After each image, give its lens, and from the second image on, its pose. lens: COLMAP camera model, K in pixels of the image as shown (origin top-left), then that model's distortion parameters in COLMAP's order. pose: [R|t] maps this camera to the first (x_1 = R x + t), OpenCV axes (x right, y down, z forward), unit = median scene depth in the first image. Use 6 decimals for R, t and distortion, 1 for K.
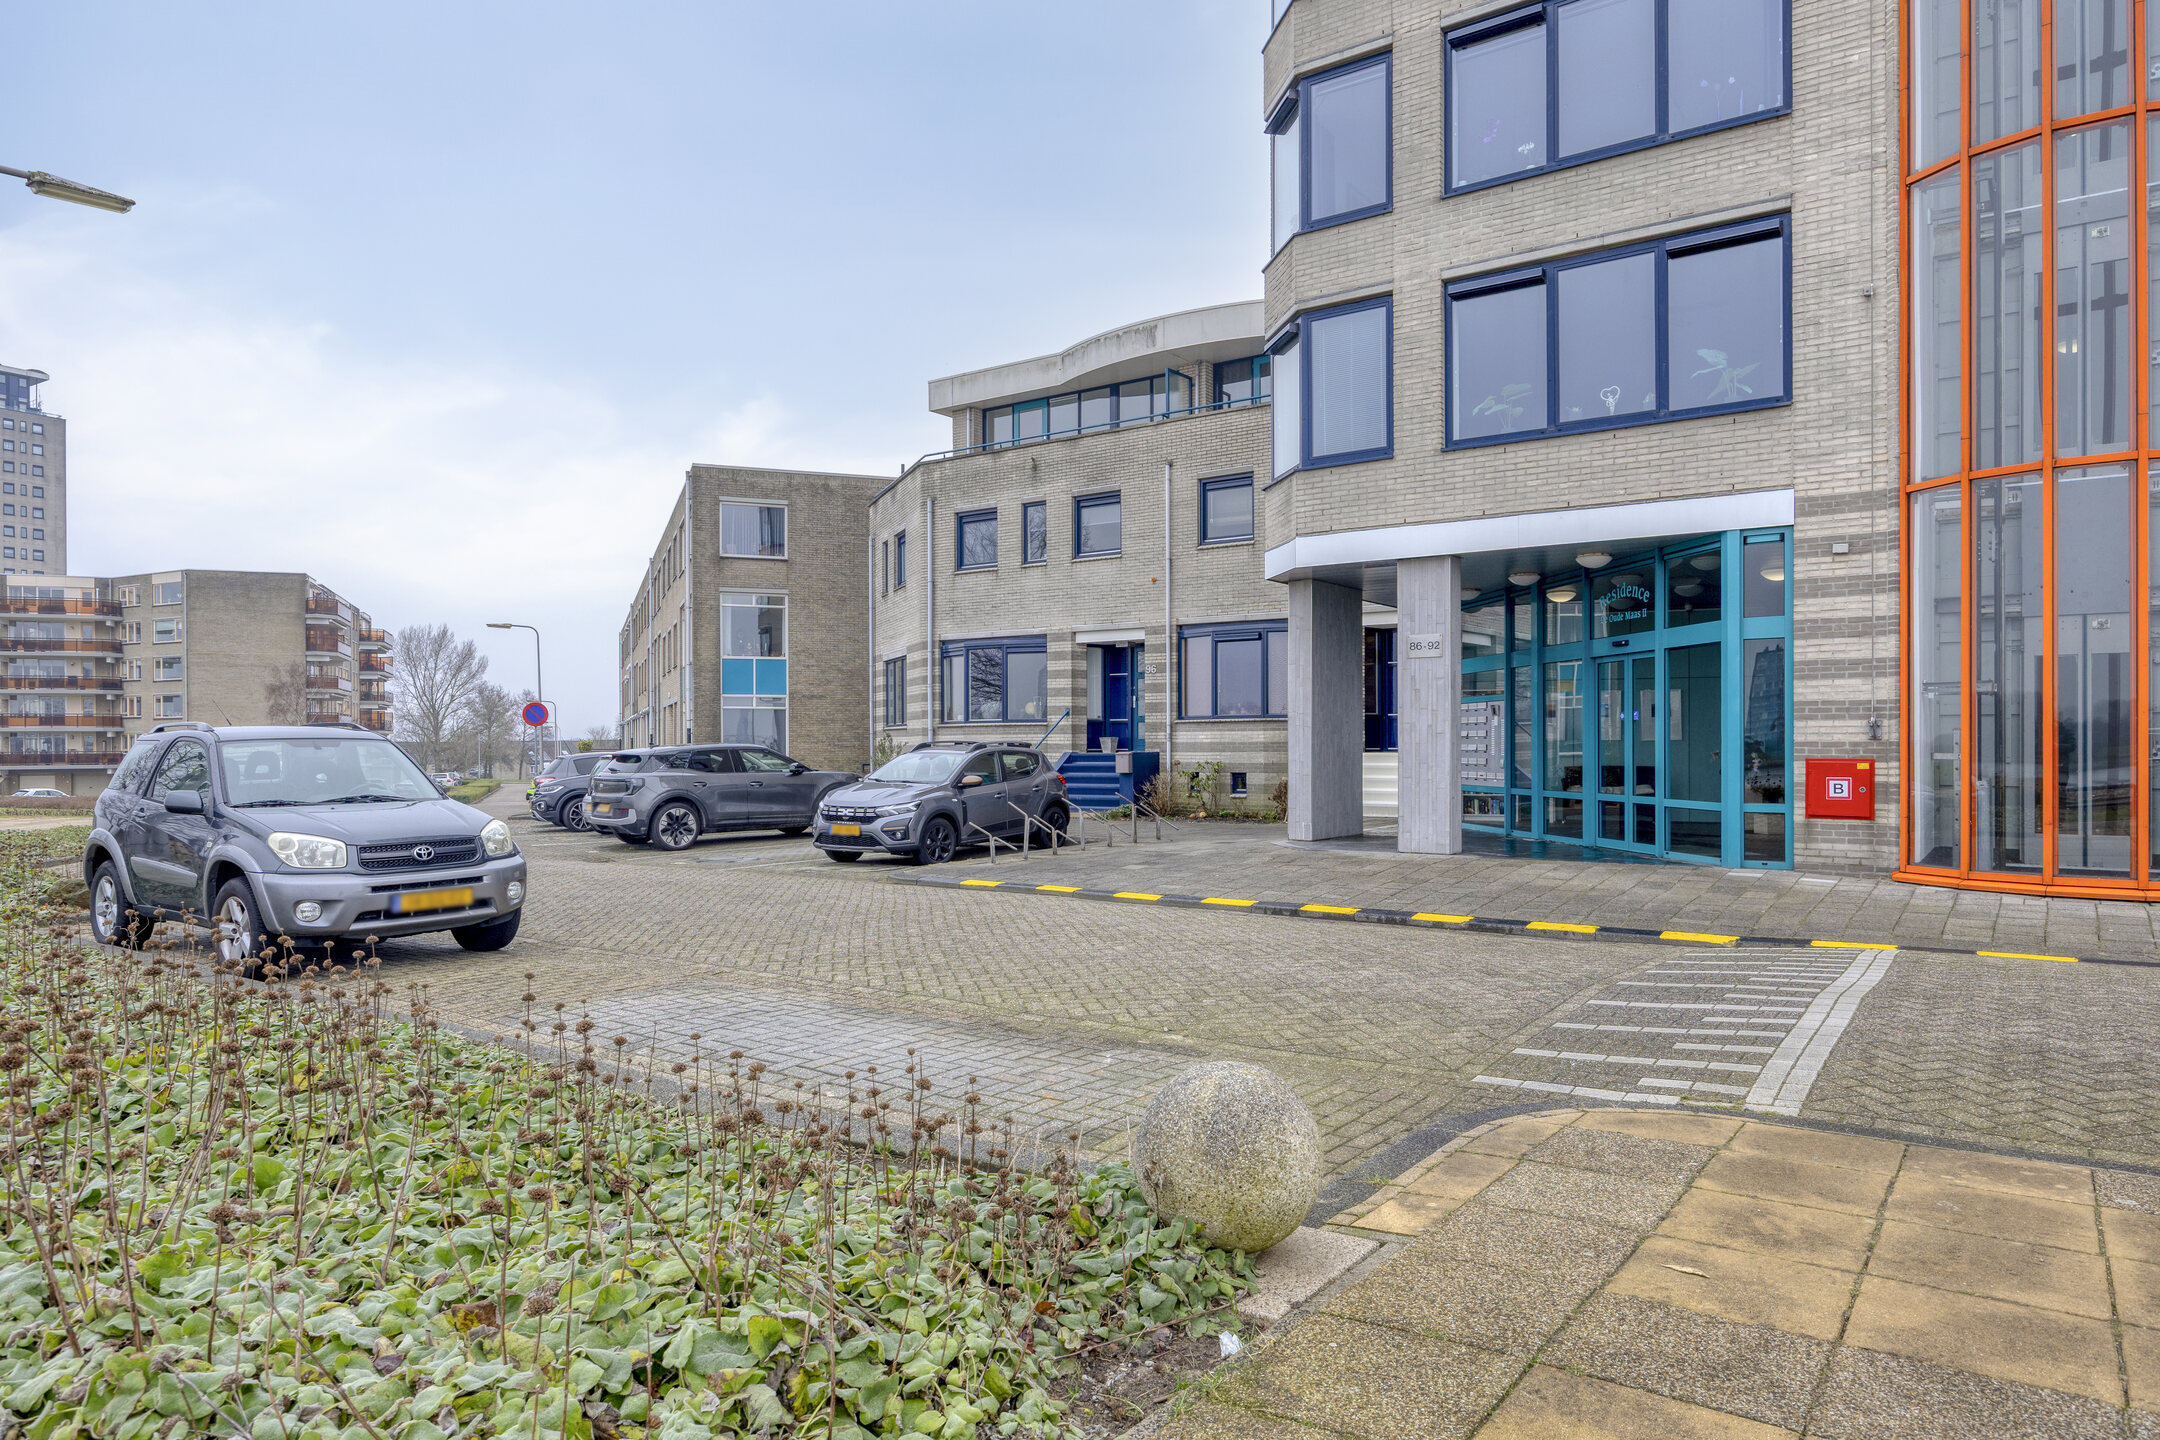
lens RADIAL K [[1352.7, 0, 1084.3], [0, 1352.7, 752.7], [0, 0, 1]] dist [-0.002394, -0.001023]
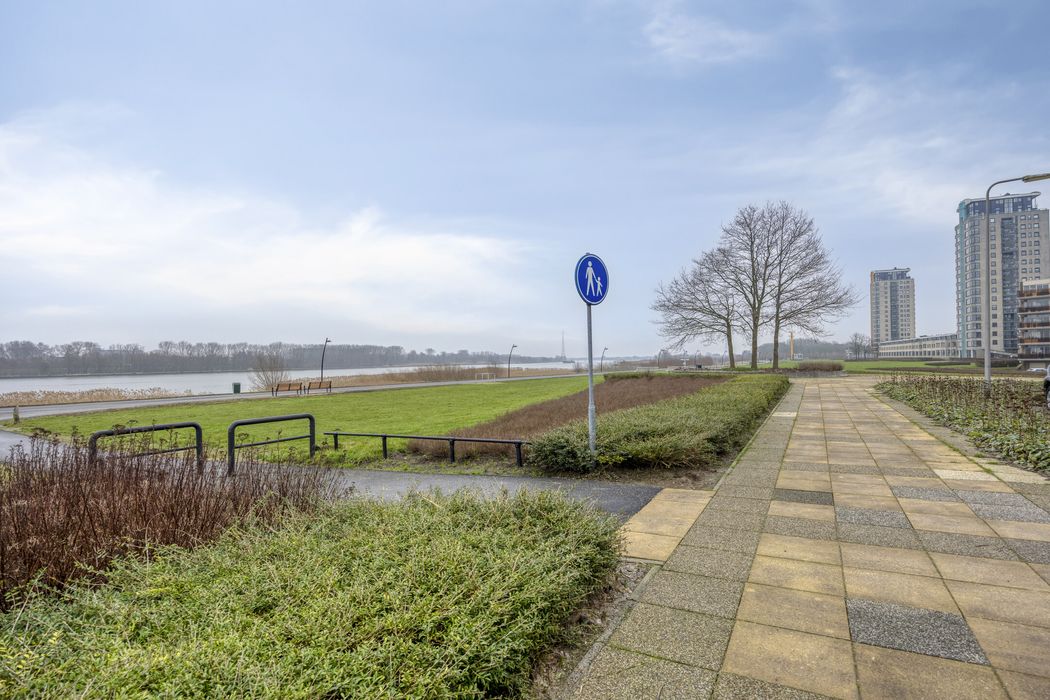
lens RADIAL K [[543.0, 0, 525.0], [0, 543.0, 350.0], [0, 0, 1]] dist [0.000390, 0.000075]
pose [[0.151962, -0.012942, -0.988302, 0.150576], [0.005564, 0.999910, -0.012238, 0.001140], [0.988371, -0.003640, 0.152021, -0.175693]]
